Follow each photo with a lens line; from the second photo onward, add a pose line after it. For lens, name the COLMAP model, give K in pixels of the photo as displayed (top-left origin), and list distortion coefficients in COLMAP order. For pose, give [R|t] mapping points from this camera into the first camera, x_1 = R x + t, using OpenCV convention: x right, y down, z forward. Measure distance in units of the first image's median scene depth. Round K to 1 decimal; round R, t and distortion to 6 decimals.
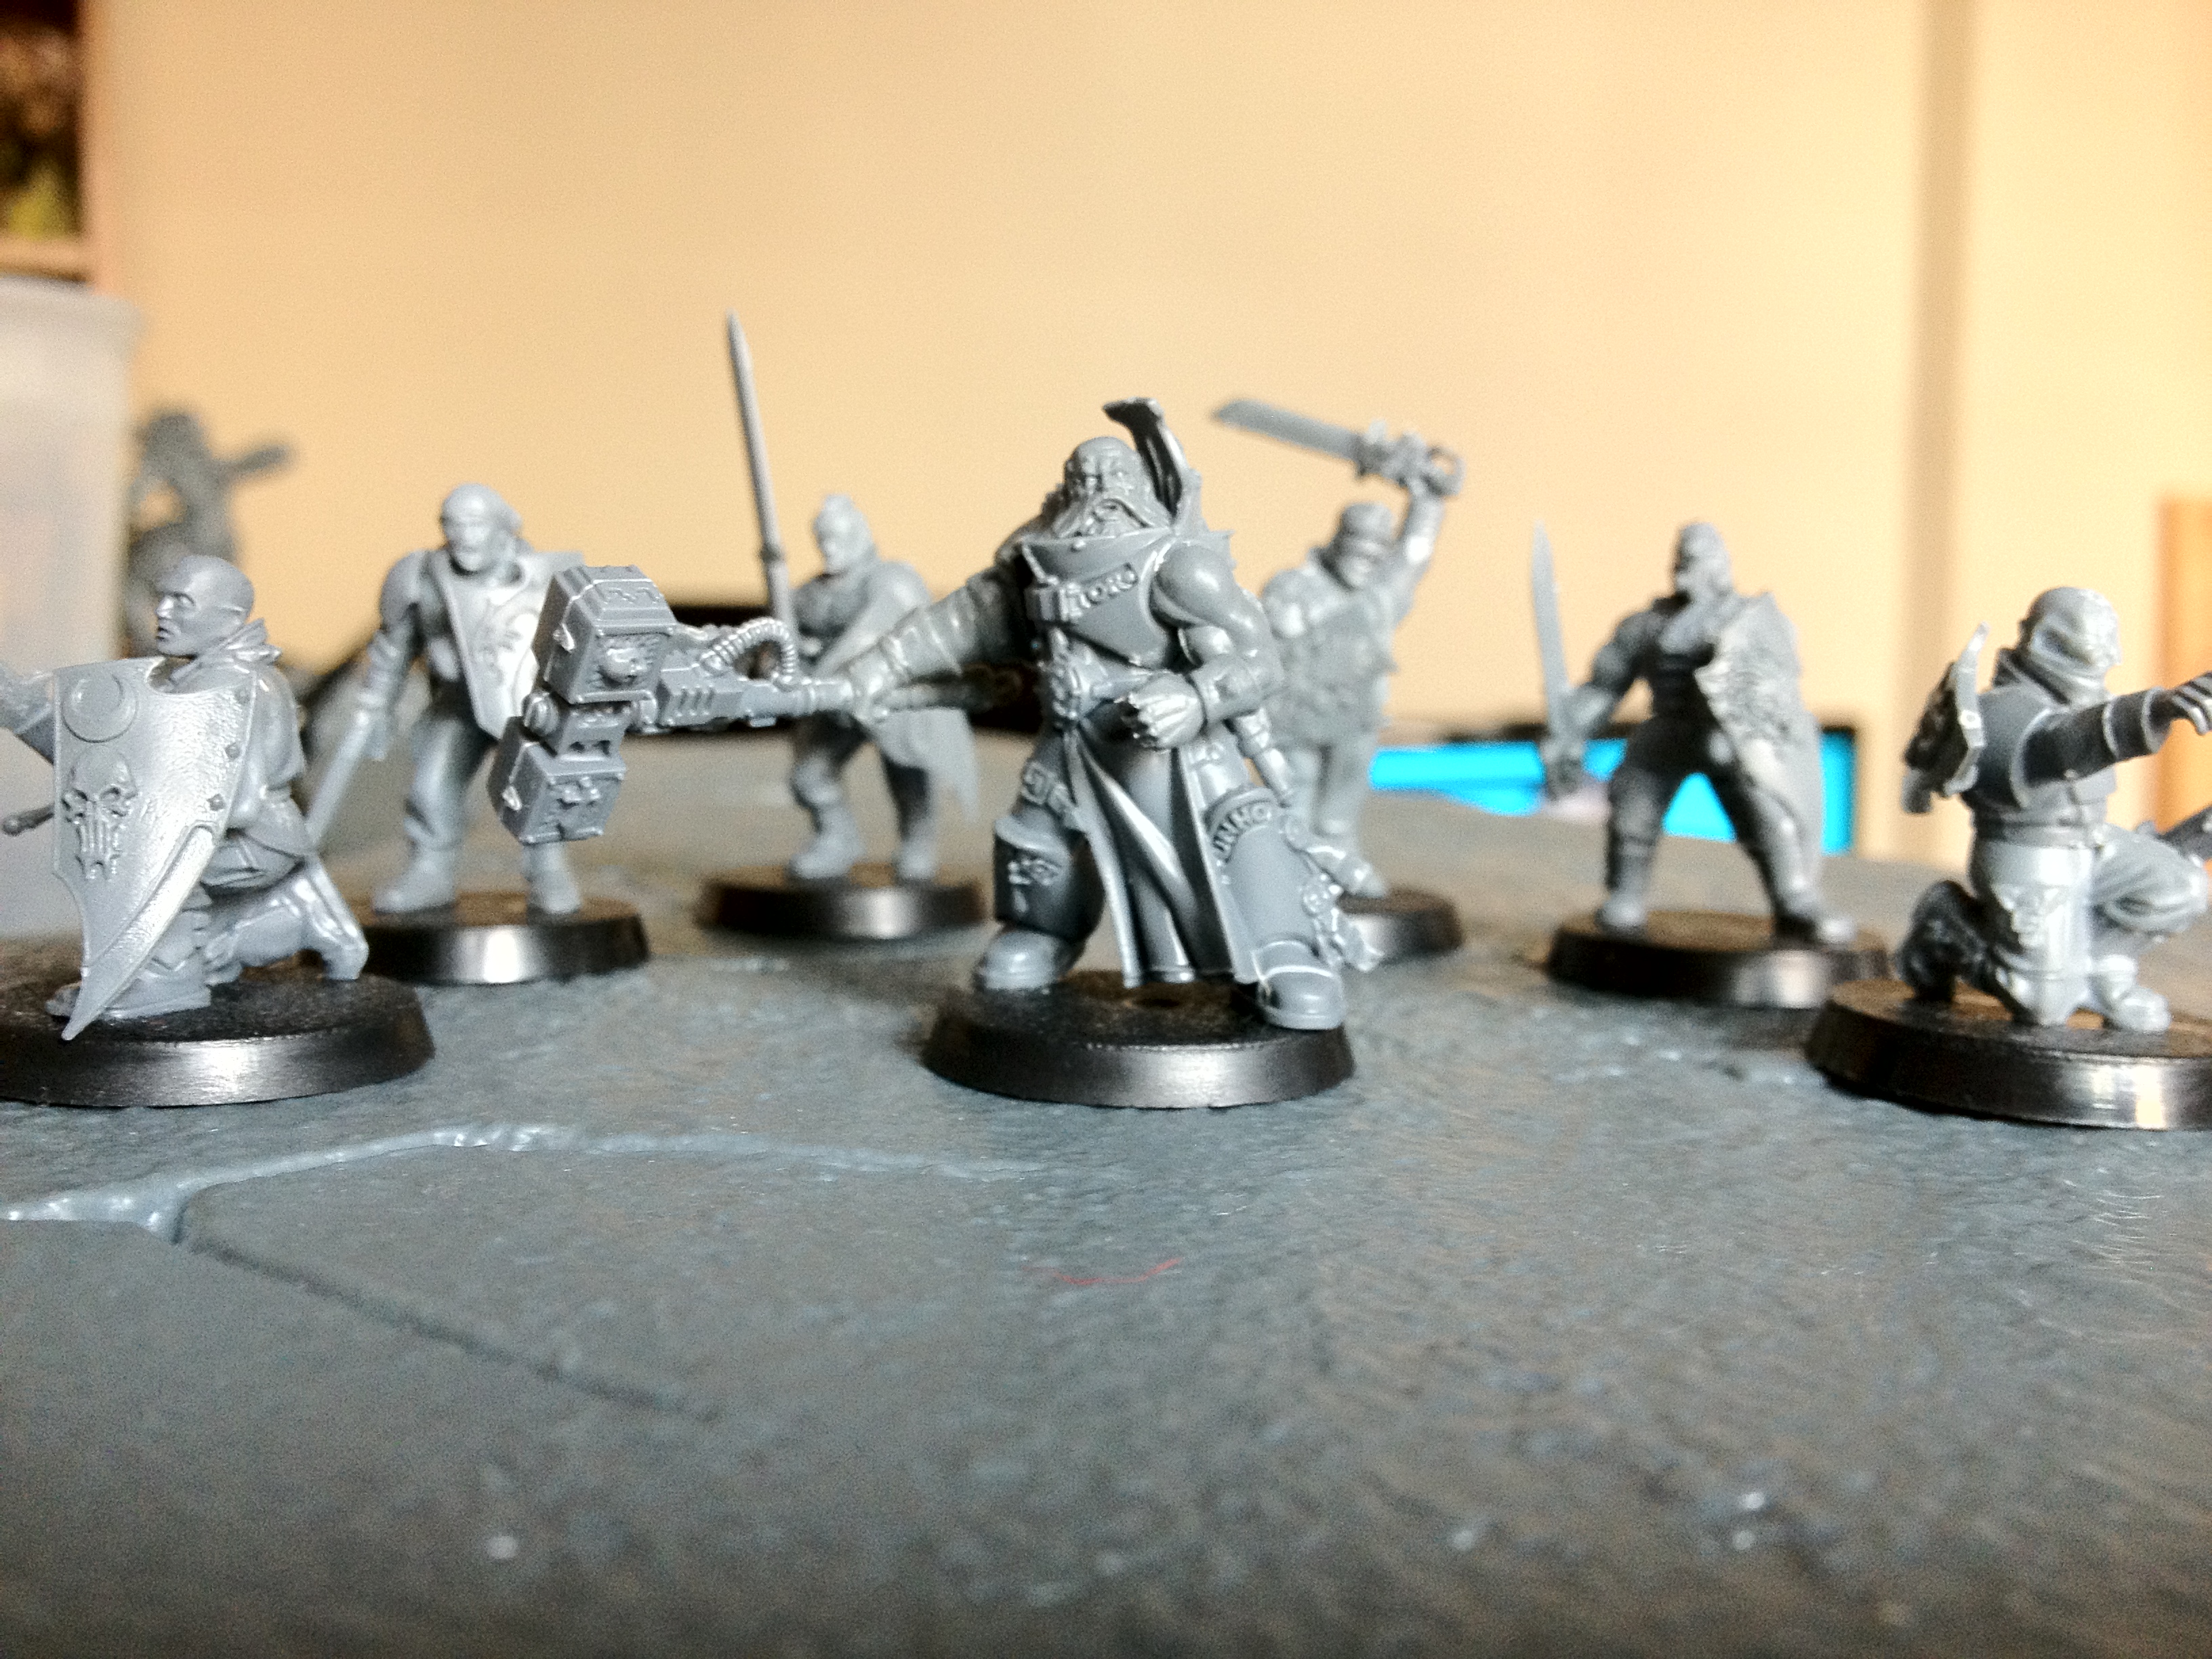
lens RADIAL K [[2284.5, 0, 1106.4], [0, 2284.5, 832.0], [0, 0, 1]] dist [-0.006220, 0.000000]
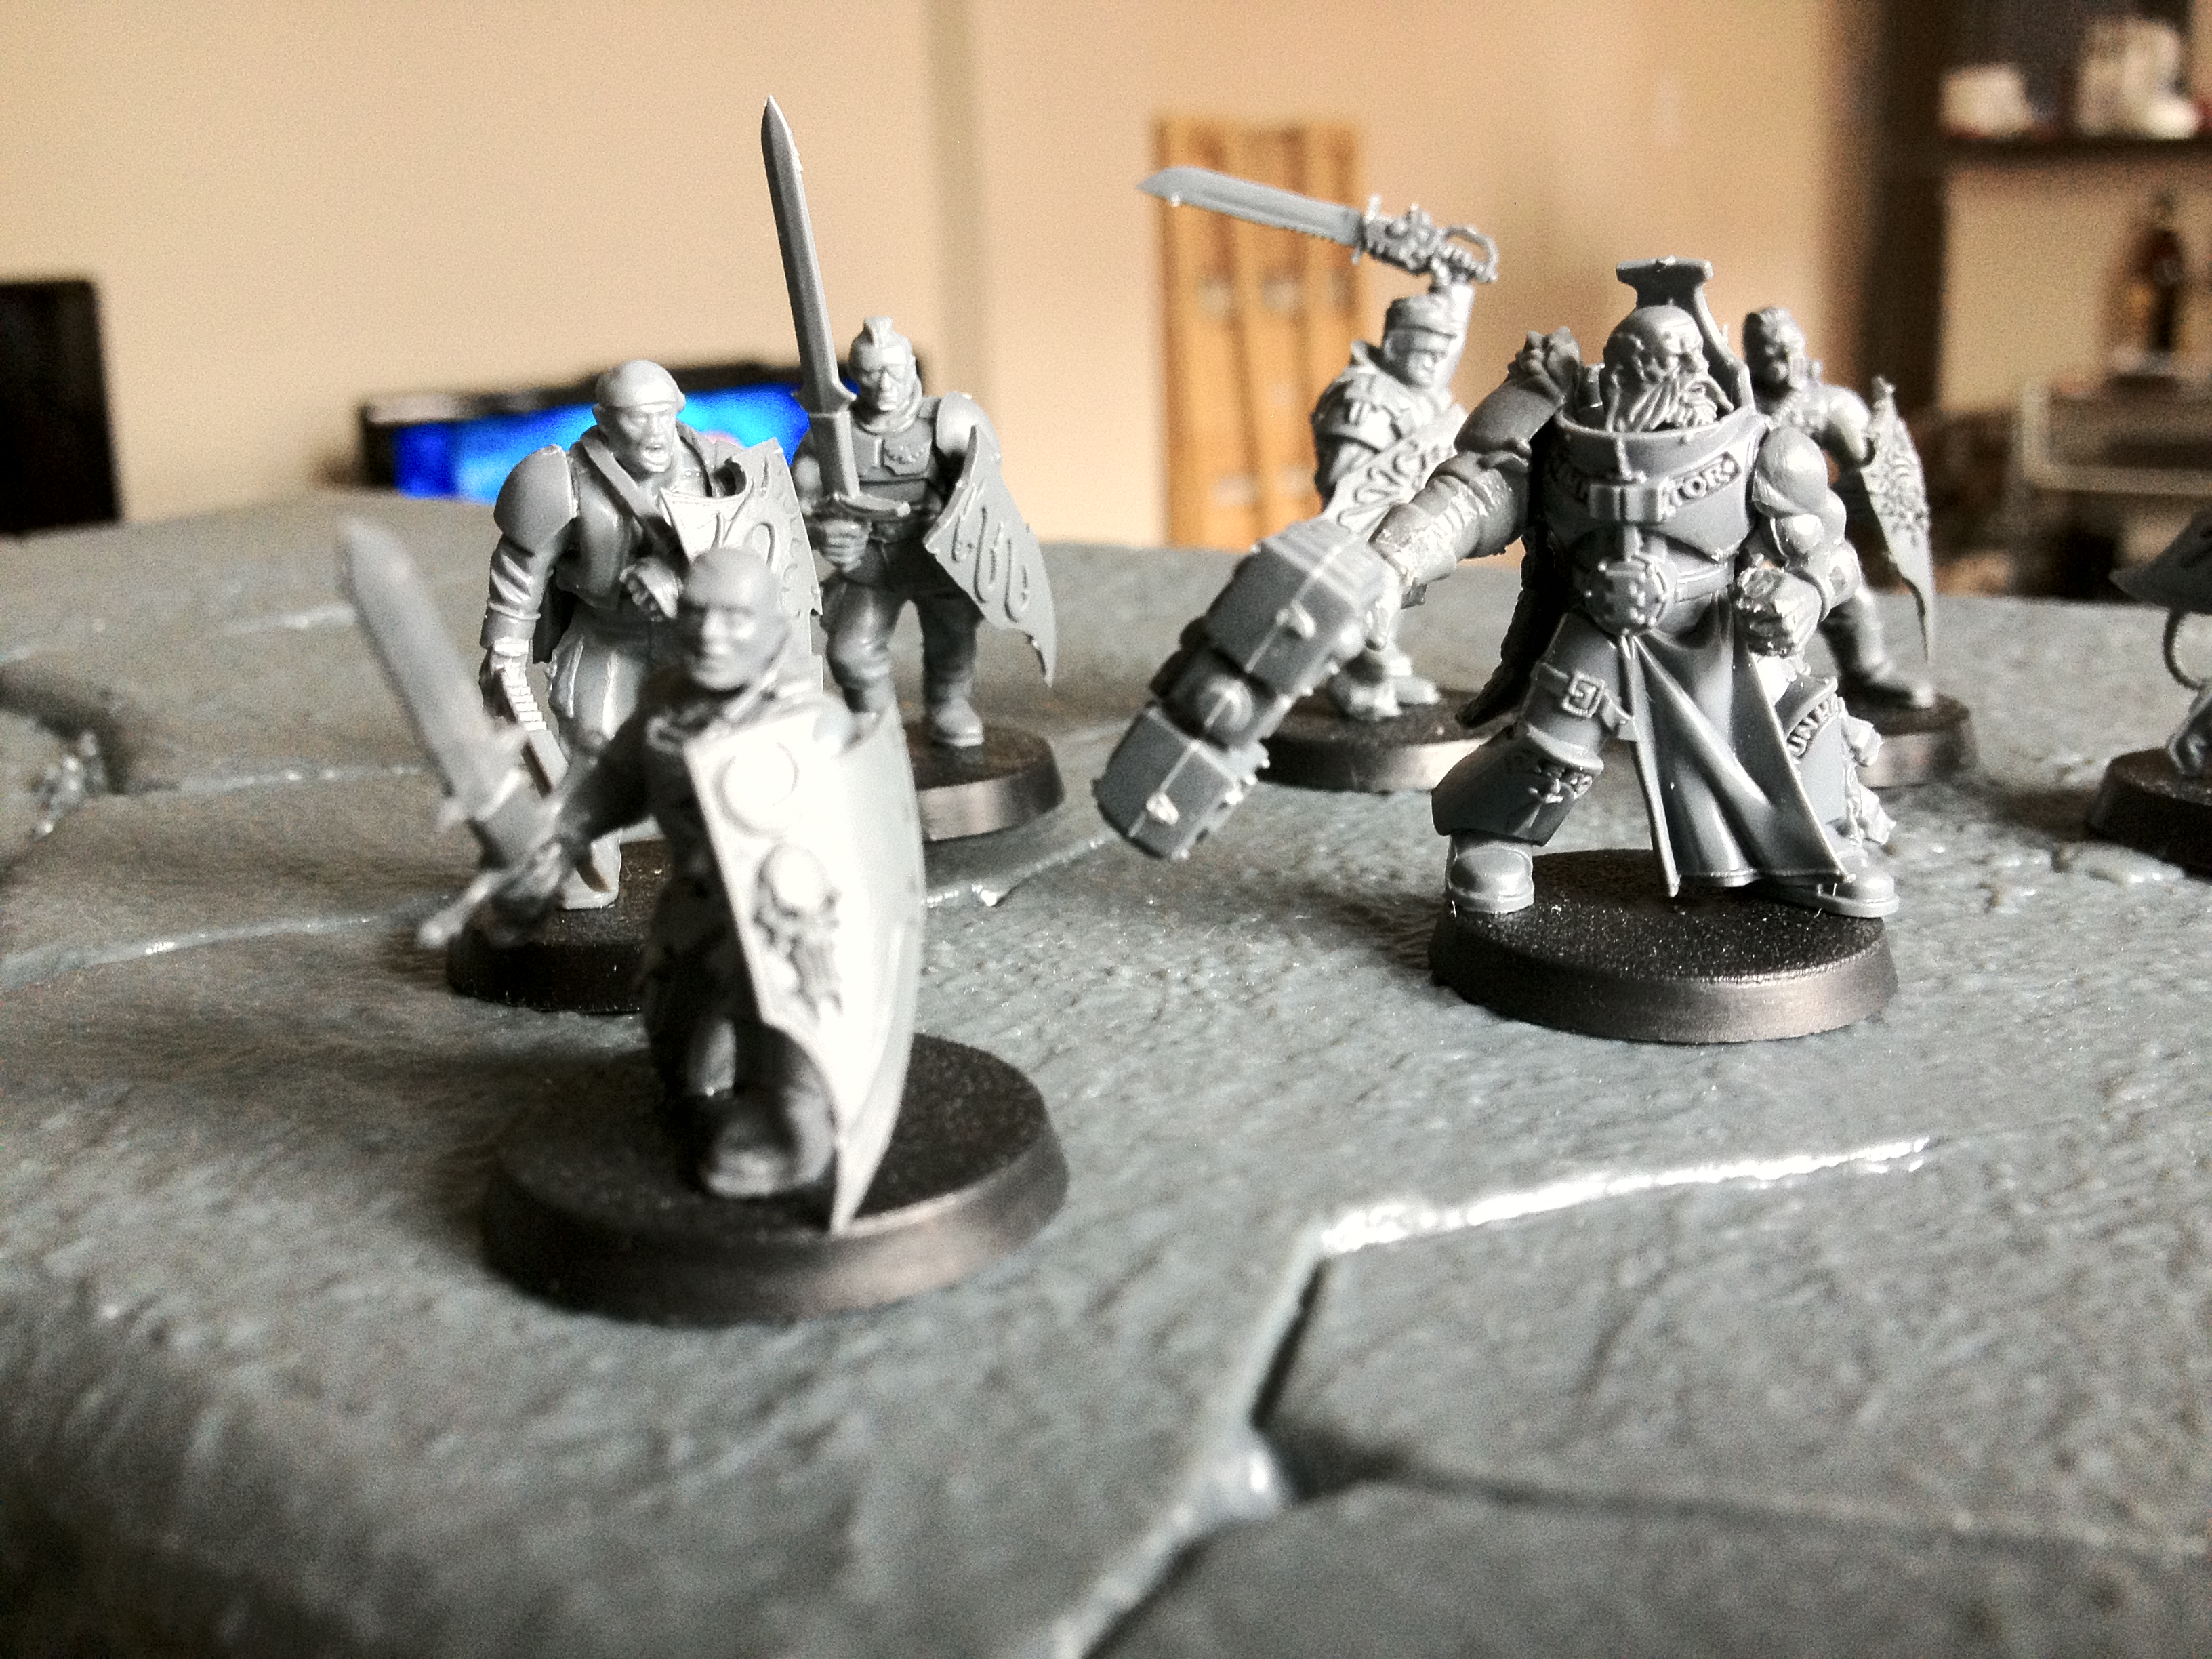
lens RADIAL K [[2284.5, 0, 1106.5], [0, 2284.5, 826.8], [0, 0, 1]] dist [-0.006220, 0.000000]
pose [[0.903865, -0.151873, 0.399953, -0.595638], [0.087399, 0.980702, 0.174884, -0.150739], [-0.418795, -0.123116, 0.899696, 0.262195]]
